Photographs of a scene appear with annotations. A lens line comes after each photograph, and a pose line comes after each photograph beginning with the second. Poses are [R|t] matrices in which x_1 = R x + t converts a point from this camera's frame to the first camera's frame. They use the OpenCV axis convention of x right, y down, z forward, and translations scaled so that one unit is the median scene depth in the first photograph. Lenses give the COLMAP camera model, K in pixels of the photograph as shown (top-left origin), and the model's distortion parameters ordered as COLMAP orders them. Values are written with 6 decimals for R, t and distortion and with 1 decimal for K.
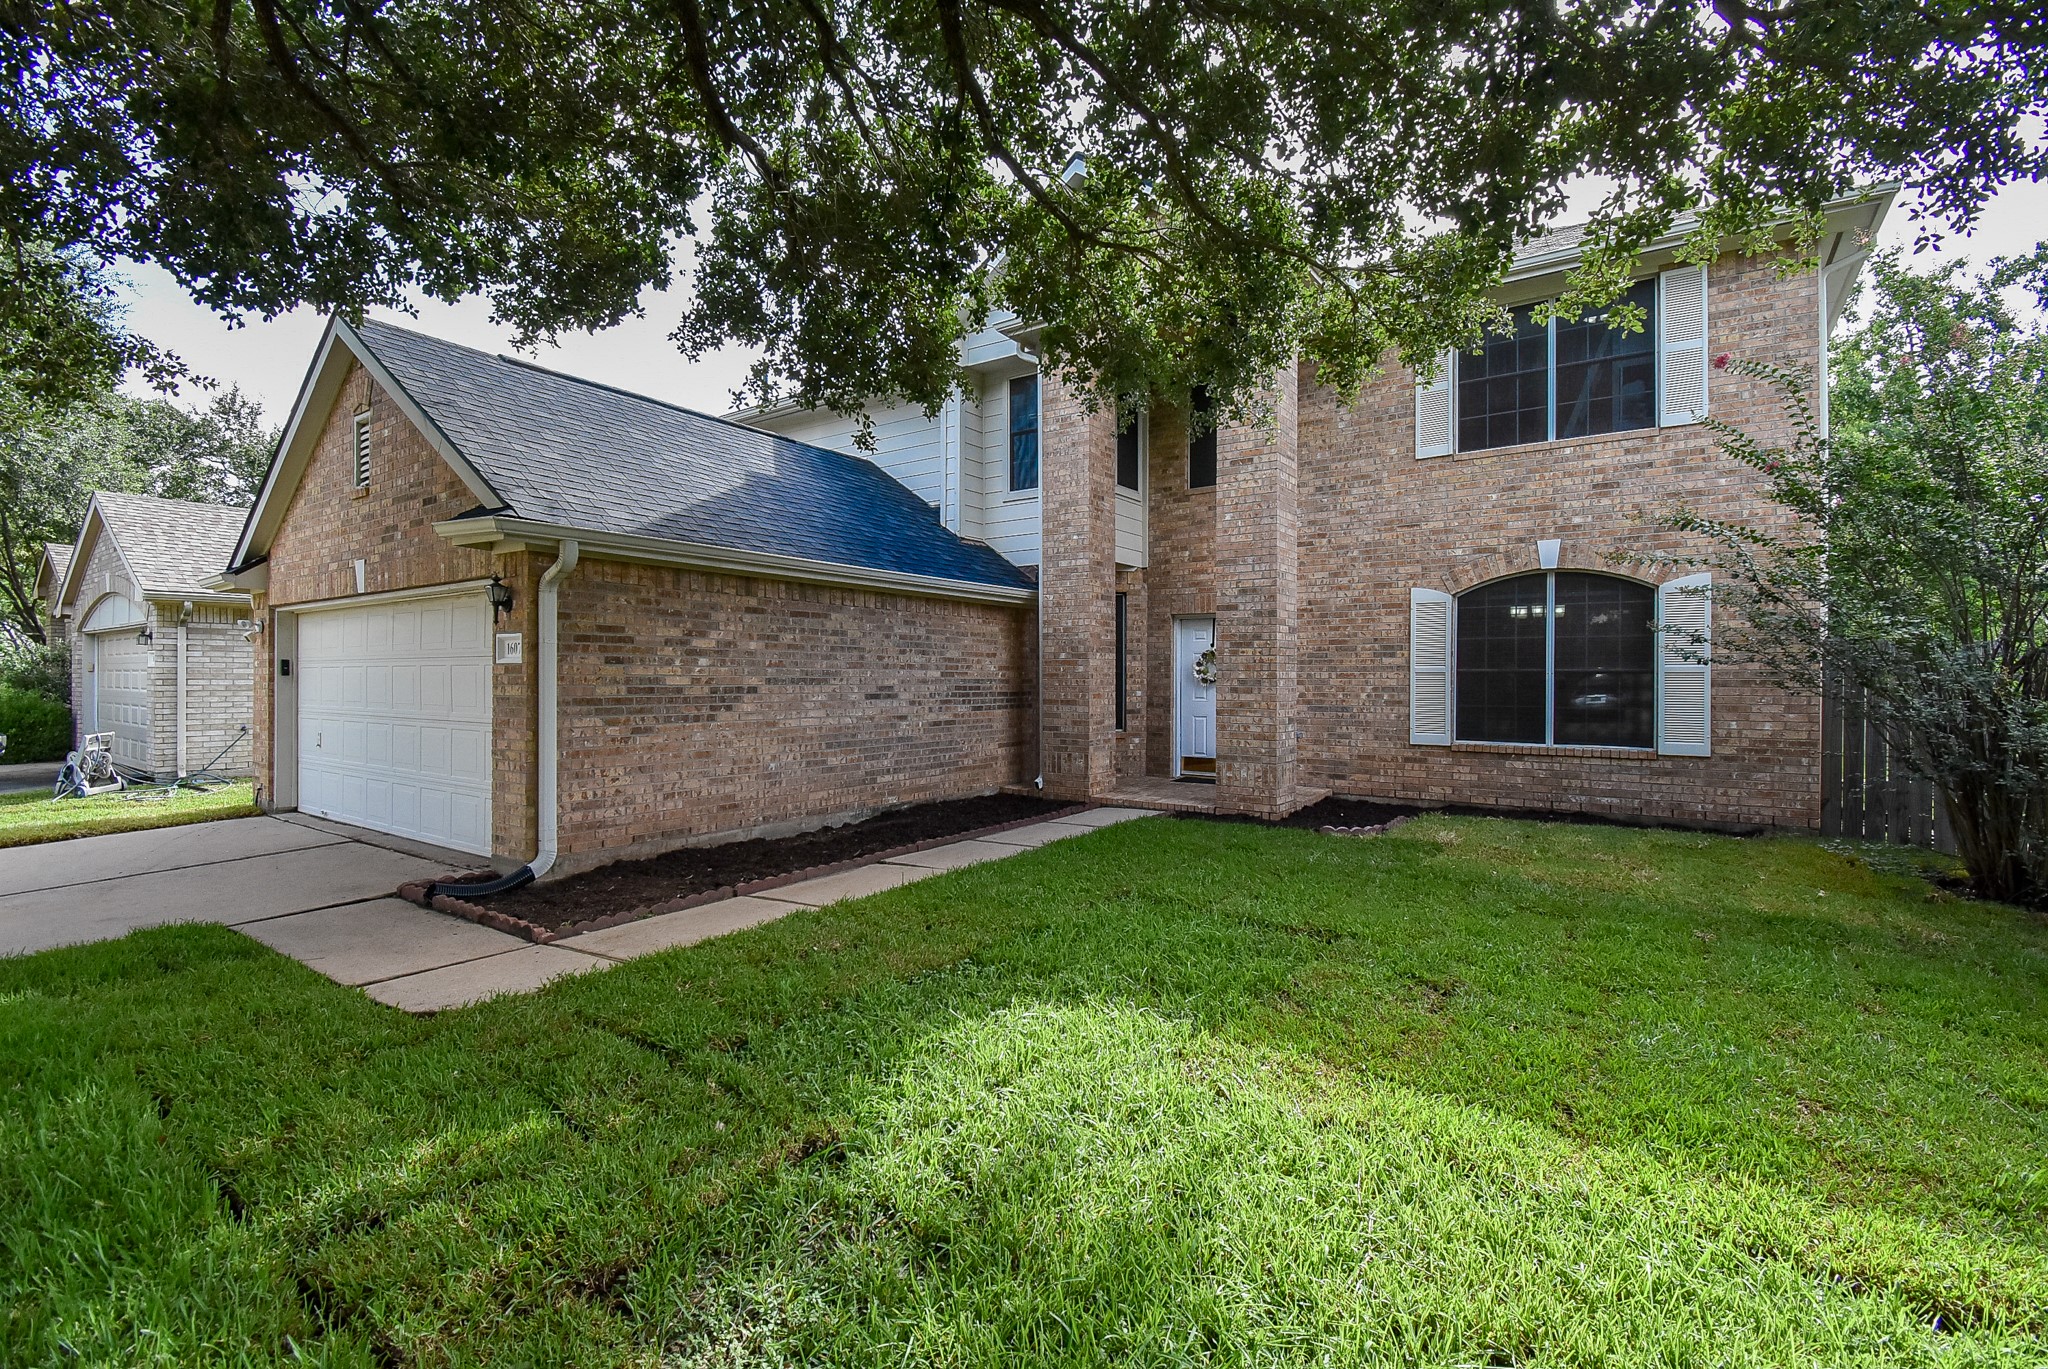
lens RADIAL K [[902.3, 0, 1023.8], [0, 902.3, 679.0], [0, 0, 1]] dist [0.021231, -0.027249]
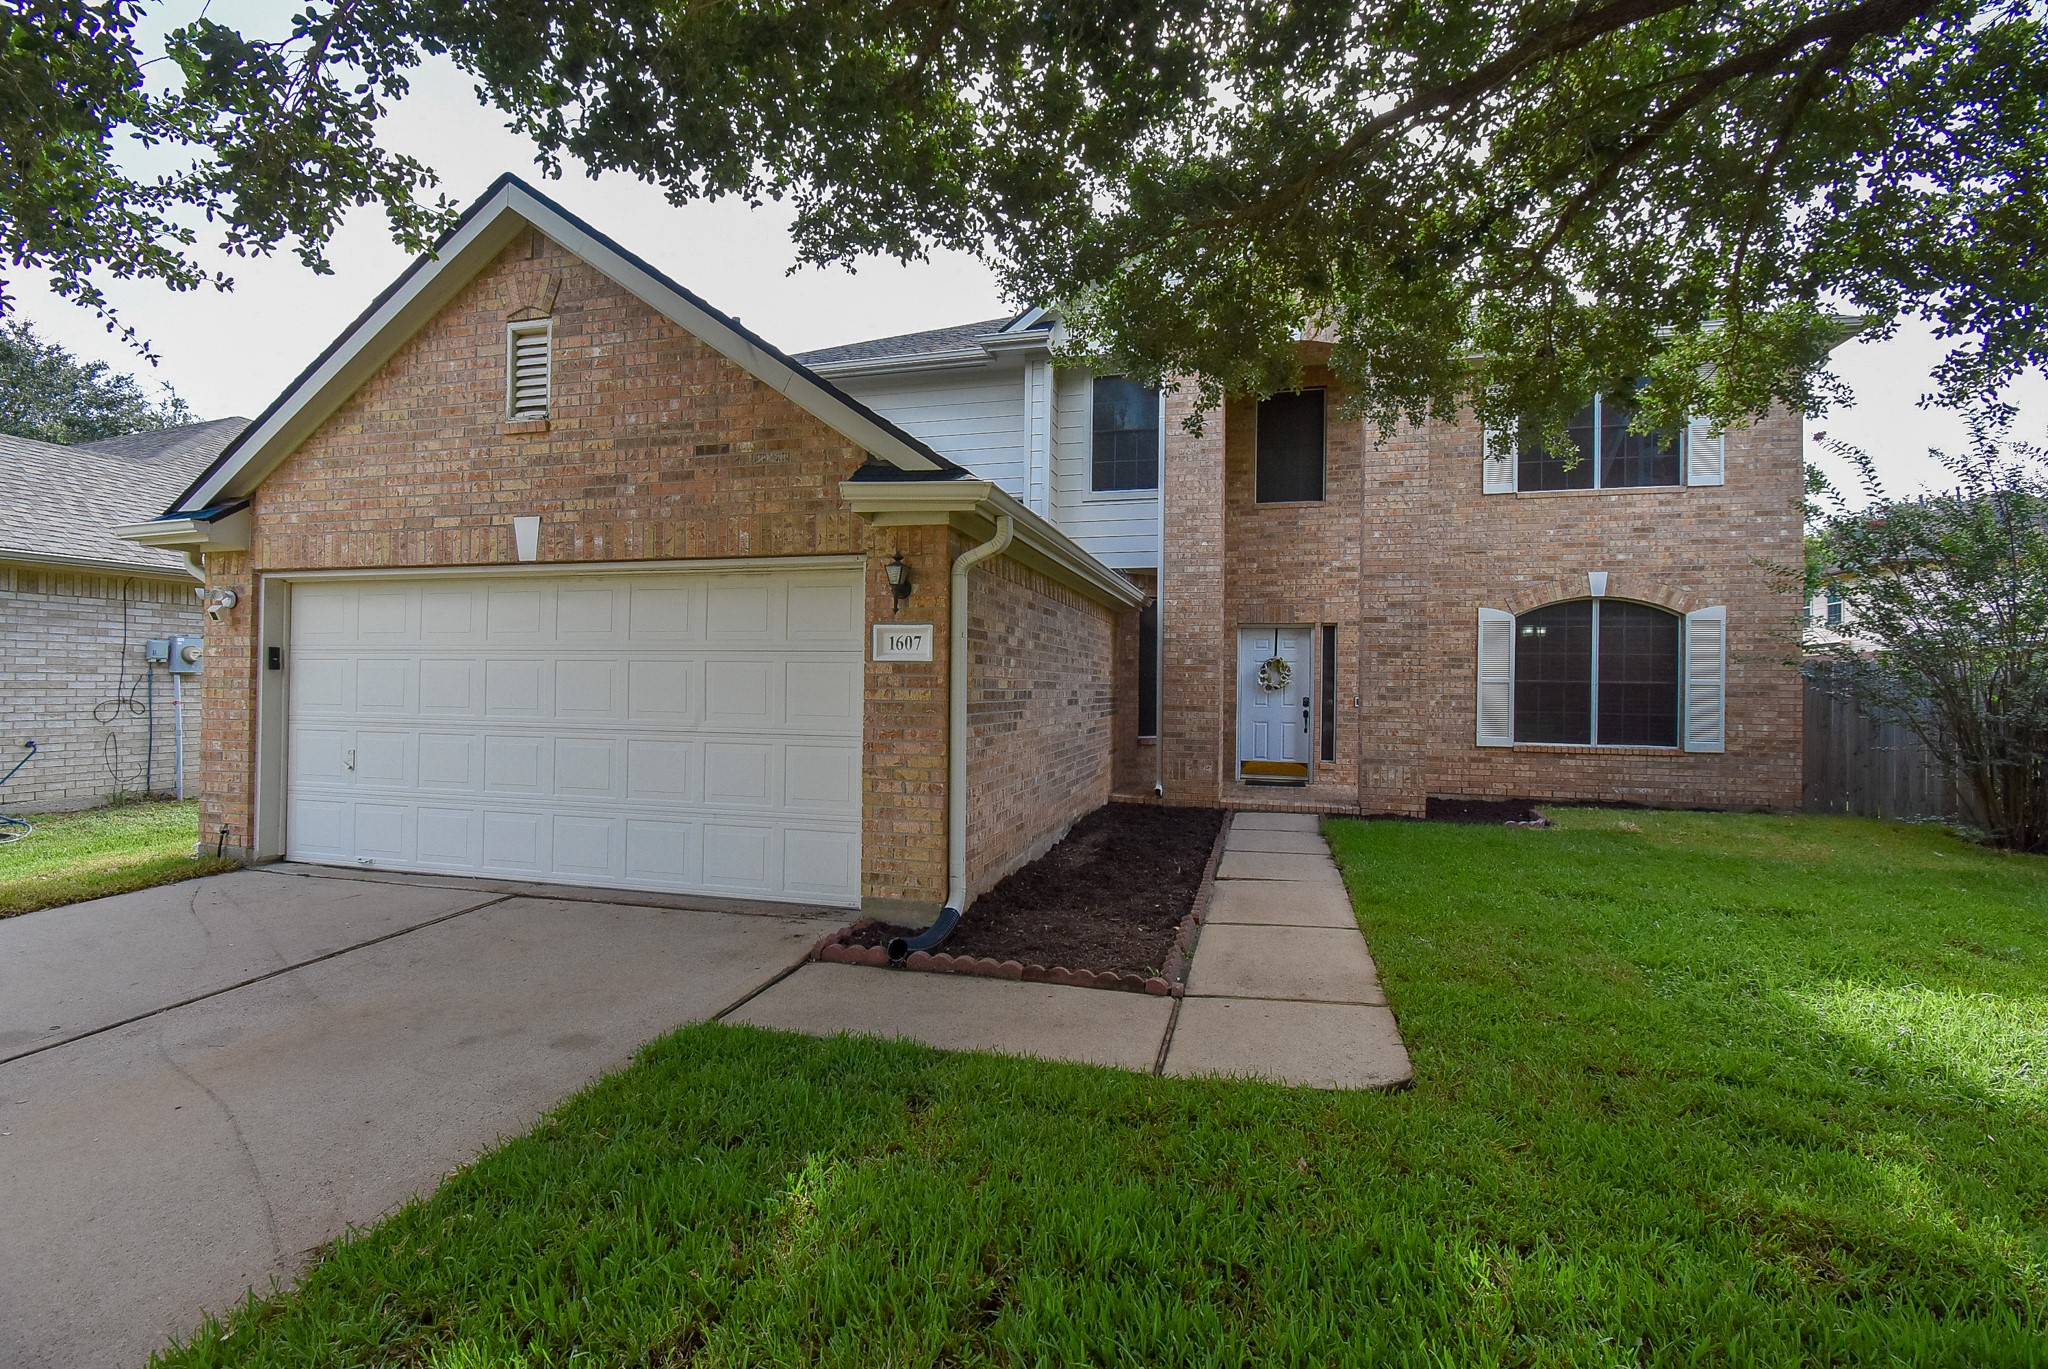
lens RADIAL K [[902.3, 0, 1023.8], [0, 902.3, 679.0], [0, 0, 1]] dist [0.021231, -0.027249]
pose [[0.940402, 0.012275, 0.339843, -0.522235], [-0.010670, 0.999921, -0.006590, 0.002121], [-0.339897, 0.002571, 0.940459, 0.139744]]
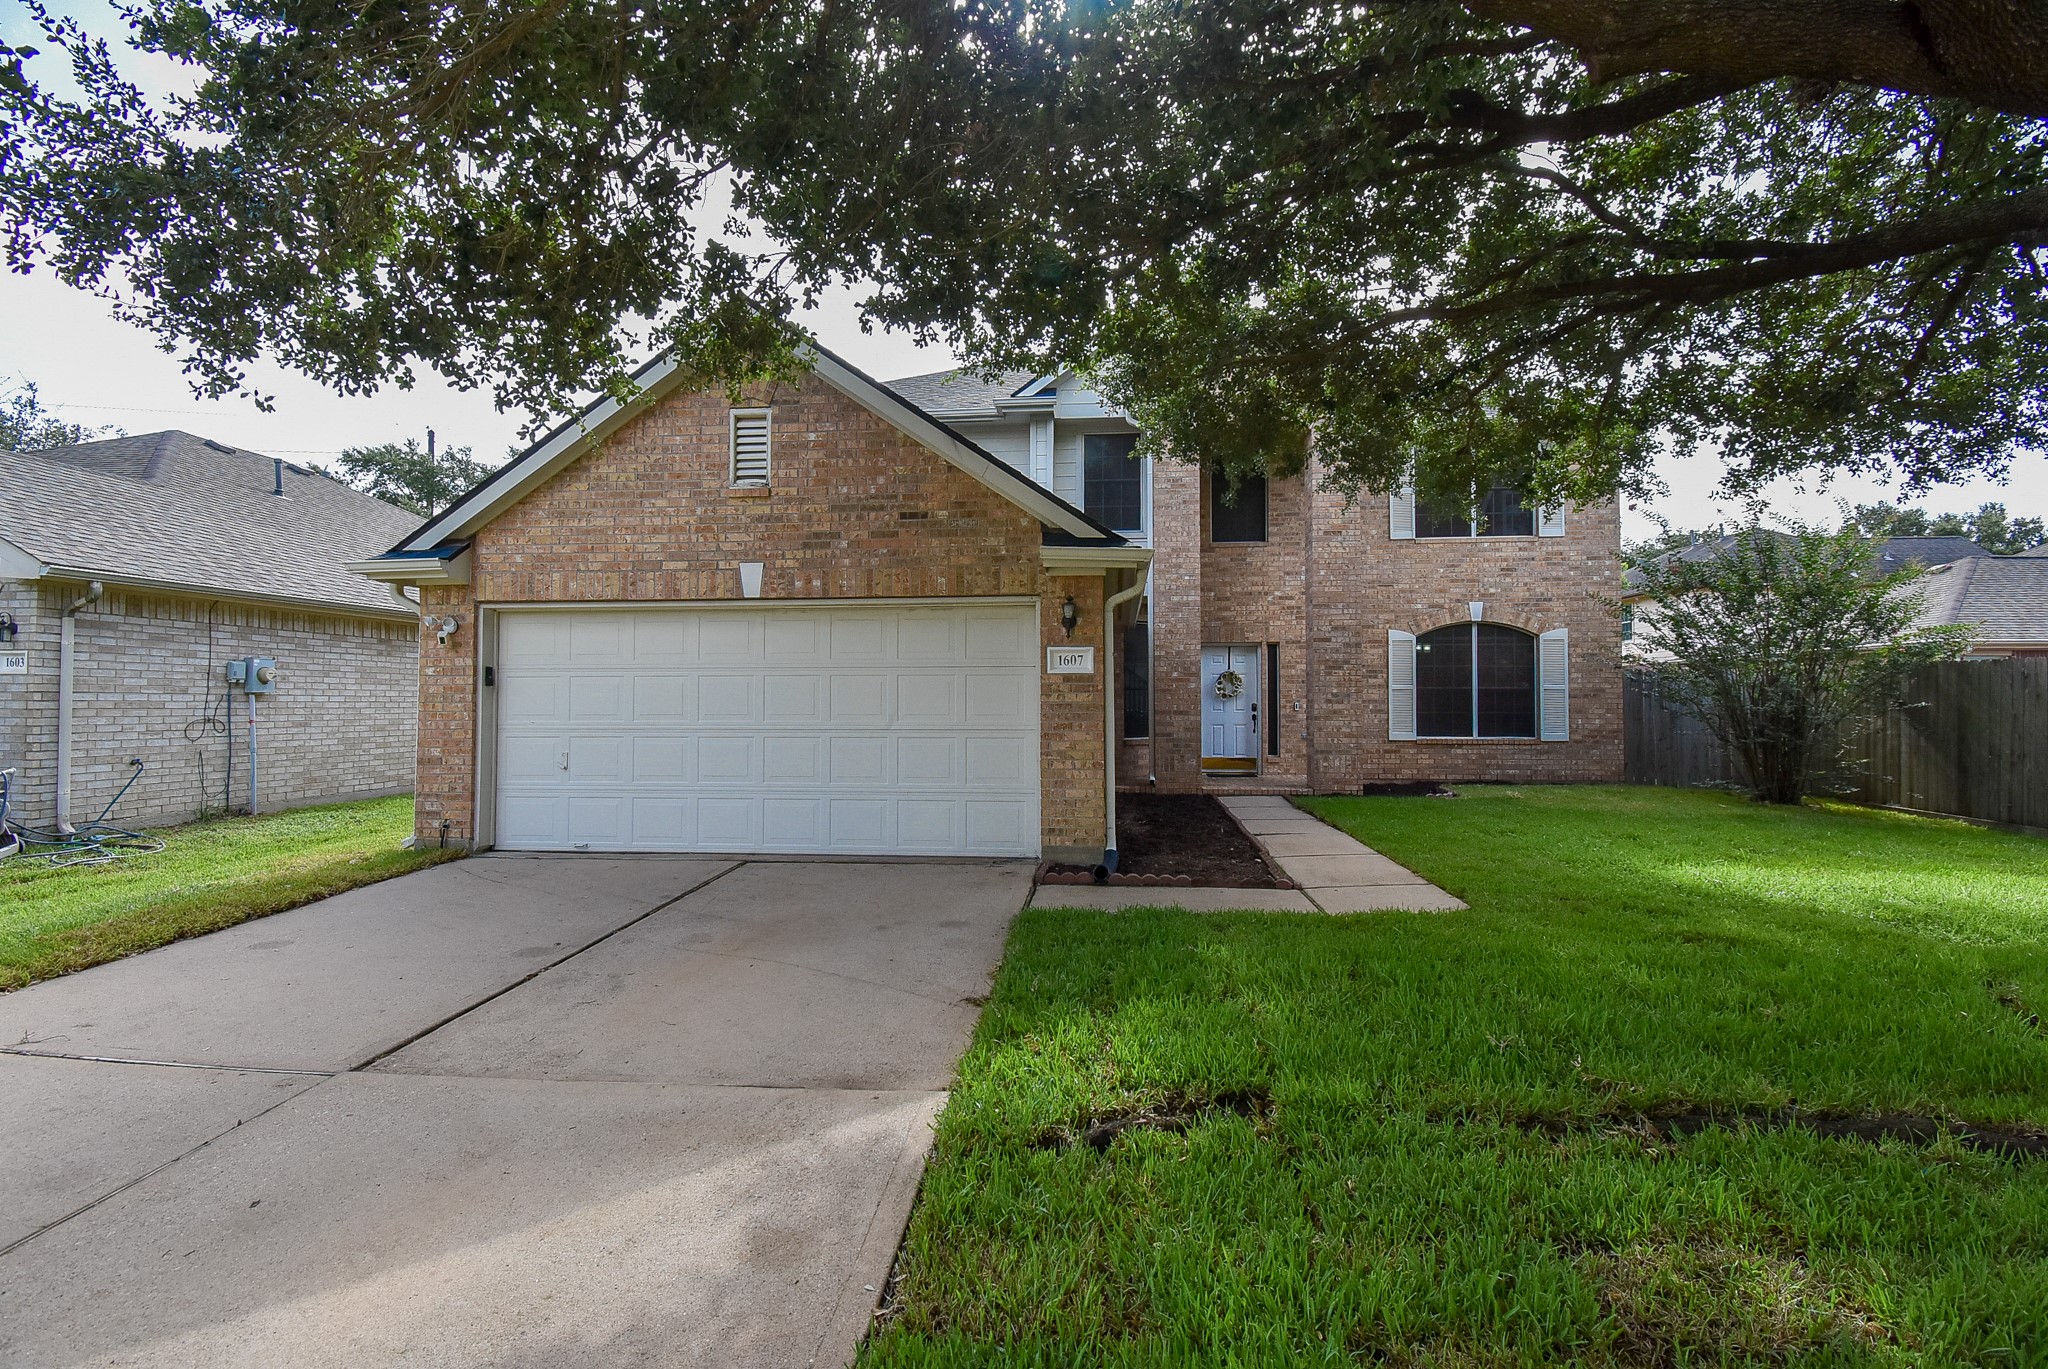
lens RADIAL K [[928.4, 0, 1024.0], [0, 928.4, 684.5], [0, 0, 1]] dist [0.018506, -0.022782]
pose [[0.871705, 0.007599, 0.489972, -0.834927], [0.002613, 0.999793, -0.020155, 0.013875], [-0.490024, 0.018849, 0.871505, 0.014218]]
